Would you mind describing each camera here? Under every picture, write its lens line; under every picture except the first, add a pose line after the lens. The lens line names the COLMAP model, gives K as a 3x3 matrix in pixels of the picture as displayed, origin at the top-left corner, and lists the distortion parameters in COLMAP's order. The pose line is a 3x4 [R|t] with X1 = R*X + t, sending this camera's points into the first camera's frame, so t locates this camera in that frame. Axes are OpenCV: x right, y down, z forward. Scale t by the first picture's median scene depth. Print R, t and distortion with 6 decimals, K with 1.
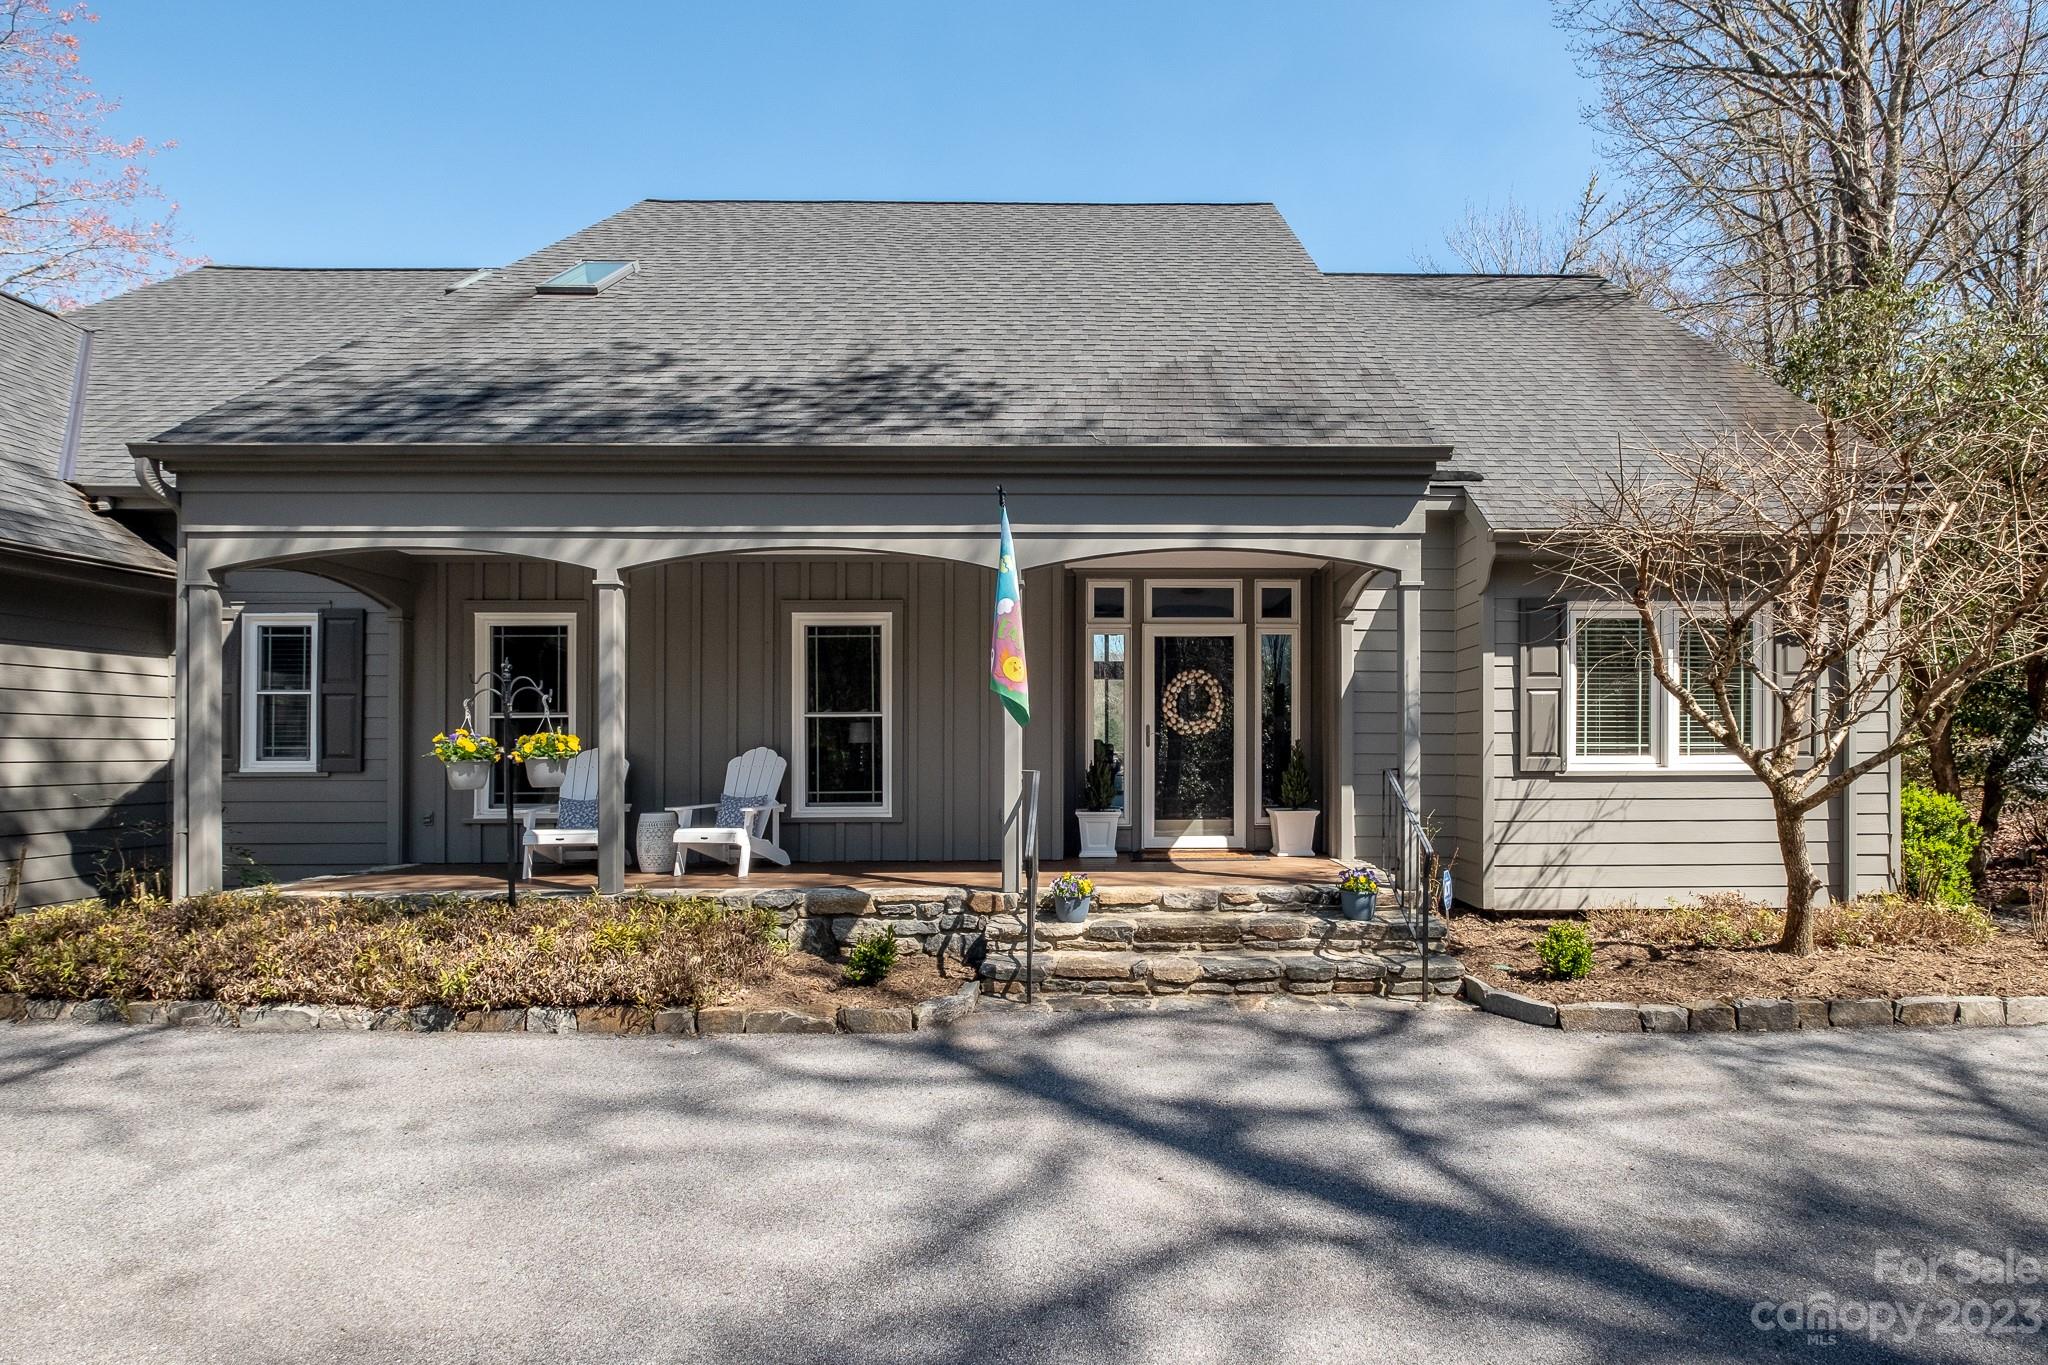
lens RADIAL K [[910.7, 0, 1092.8], [0, 910.7, 739.6], [0, 0, 1]] dist [-0.002336, -0.000442]
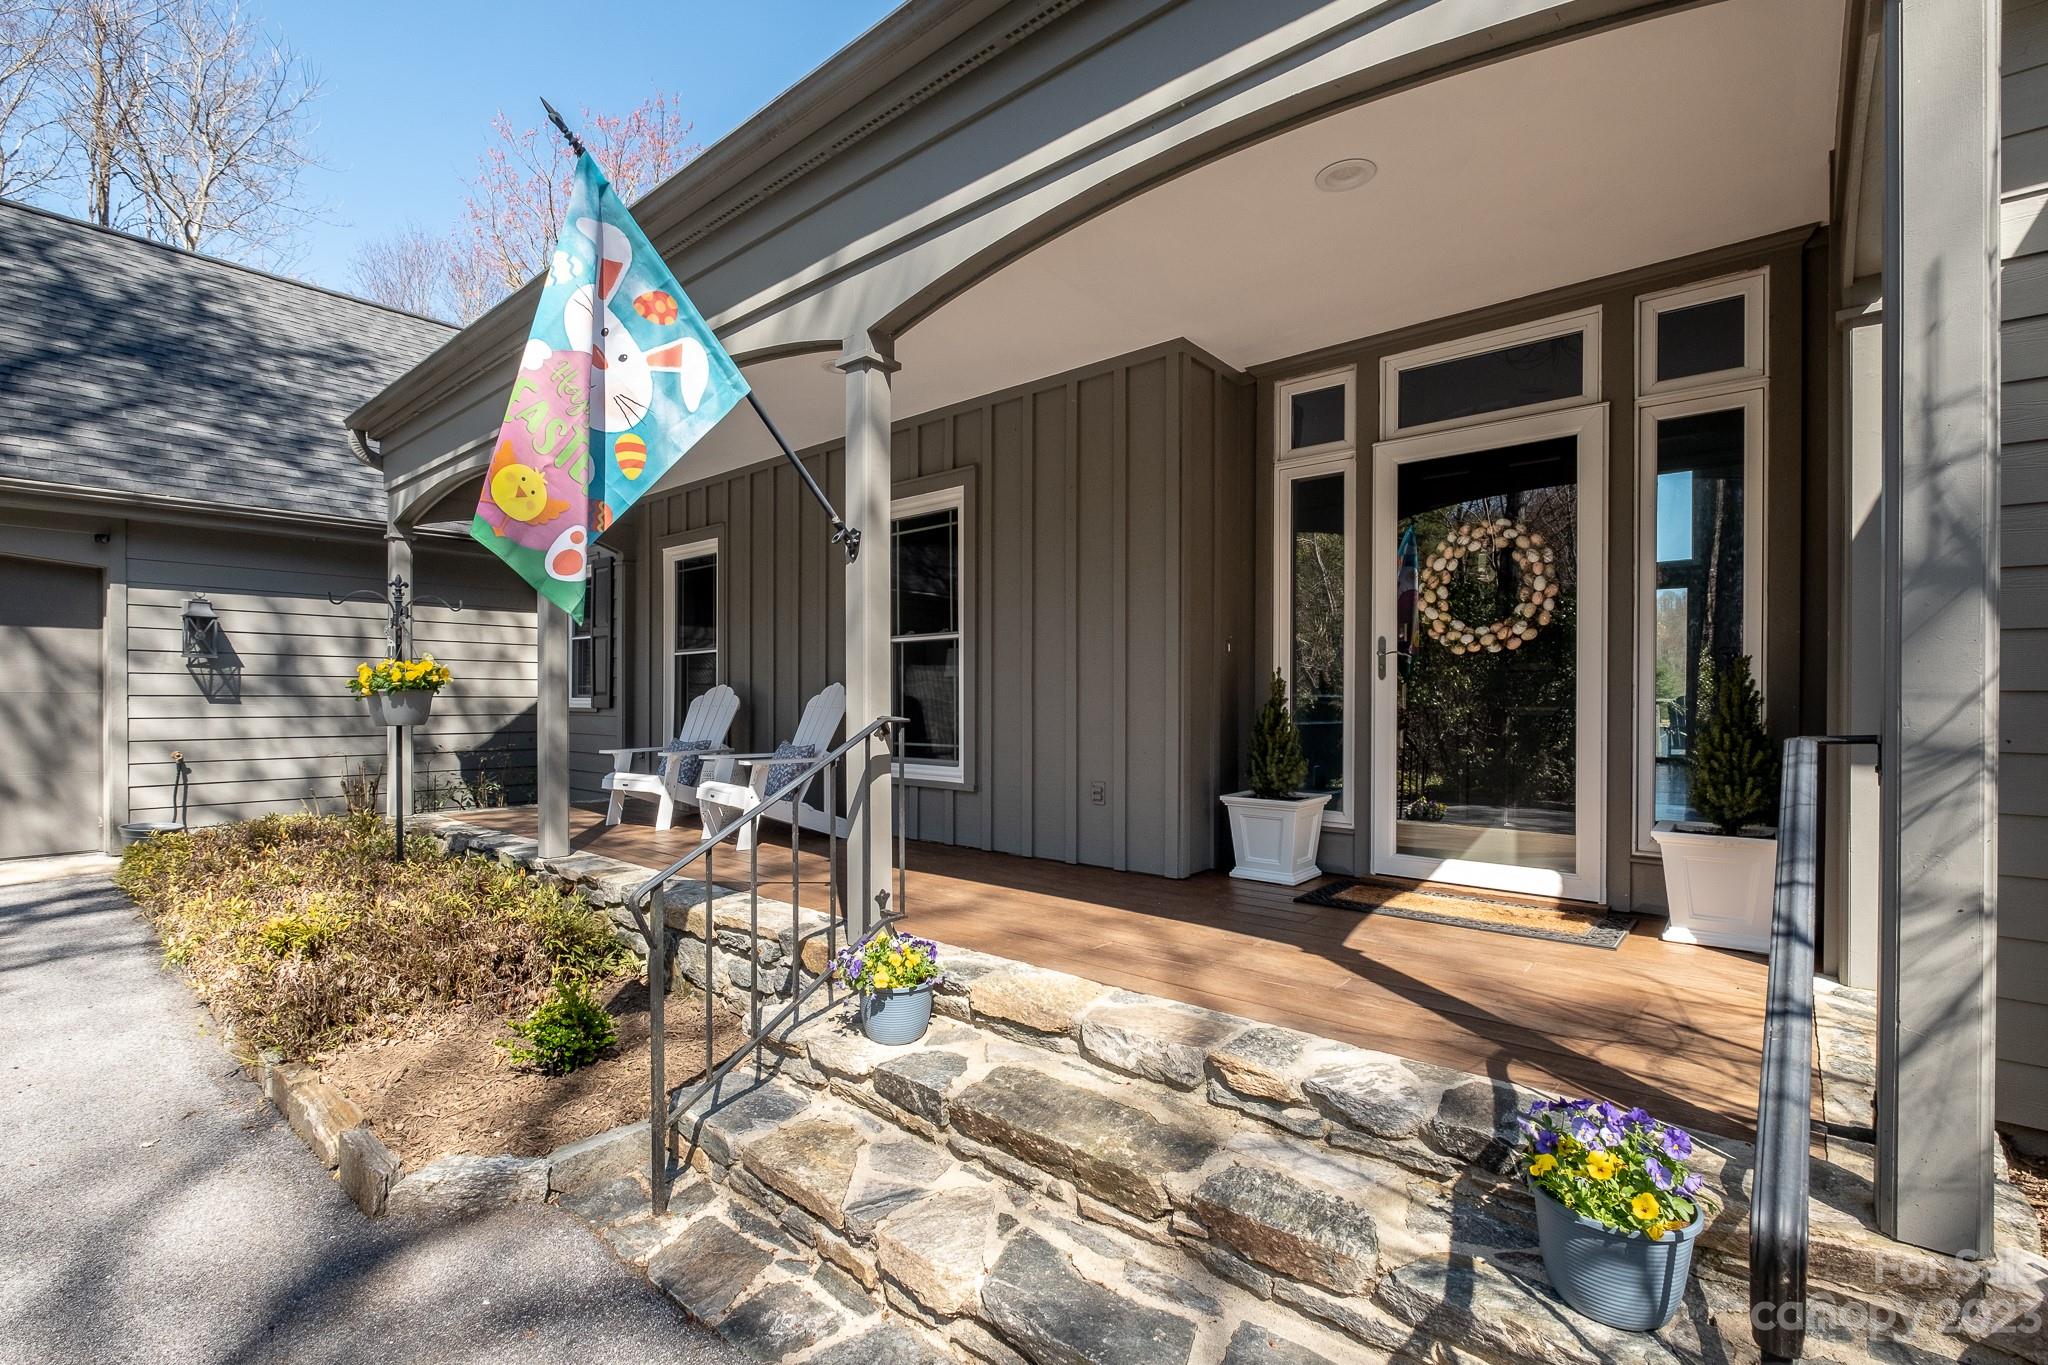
lens RADIAL K [[886.7, 0, 1027.8], [0, 886.7, 688.7], [0, 0, 1]] dist [-0.002705, -0.000292]
pose [[0.764319, -0.001794, -0.644836, 0.265085], [0.000478, 0.999997, -0.002215, 0.016061], [0.644838, 0.001385, 0.764318, 0.560328]]
